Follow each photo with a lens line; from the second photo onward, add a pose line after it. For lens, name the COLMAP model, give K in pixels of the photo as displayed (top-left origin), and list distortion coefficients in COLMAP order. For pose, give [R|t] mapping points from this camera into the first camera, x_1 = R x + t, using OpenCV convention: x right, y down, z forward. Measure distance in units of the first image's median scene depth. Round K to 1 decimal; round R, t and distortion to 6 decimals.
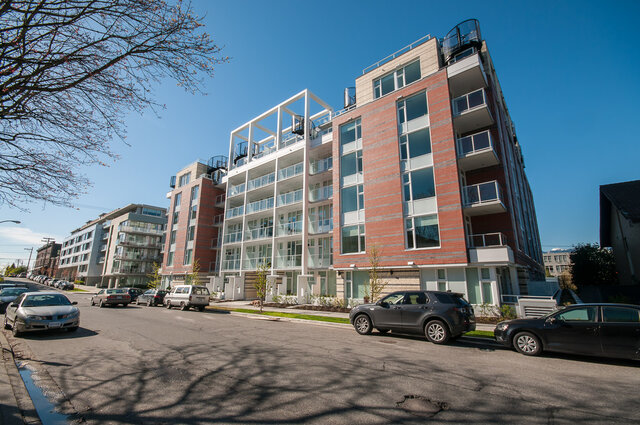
lens RADIAL K [[288.0, 0, 317.1], [0, 288.0, 213.1], [0, 0, 1]] dist [-0.000689, -0.003590]
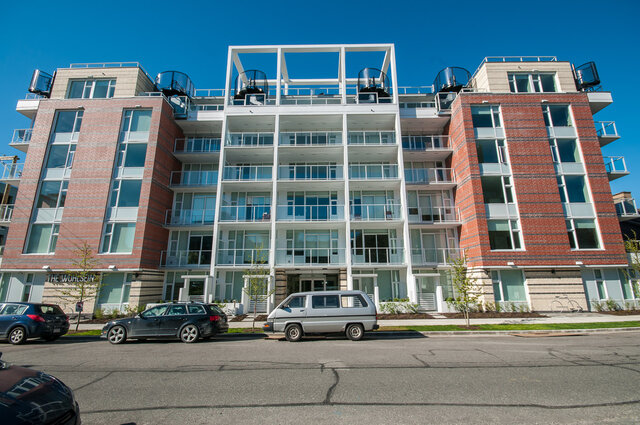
lens RADIAL K [[288.0, 0, 320.4], [0, 288.0, 214.4], [0, 0, 1]] dist [-0.000689, -0.003590]
pose [[0.768830, 0.140450, 0.623838, -0.874870], [-0.139288, 0.988938, -0.050987, 0.154005], [-0.624099, -0.047693, 0.779889, 0.660767]]
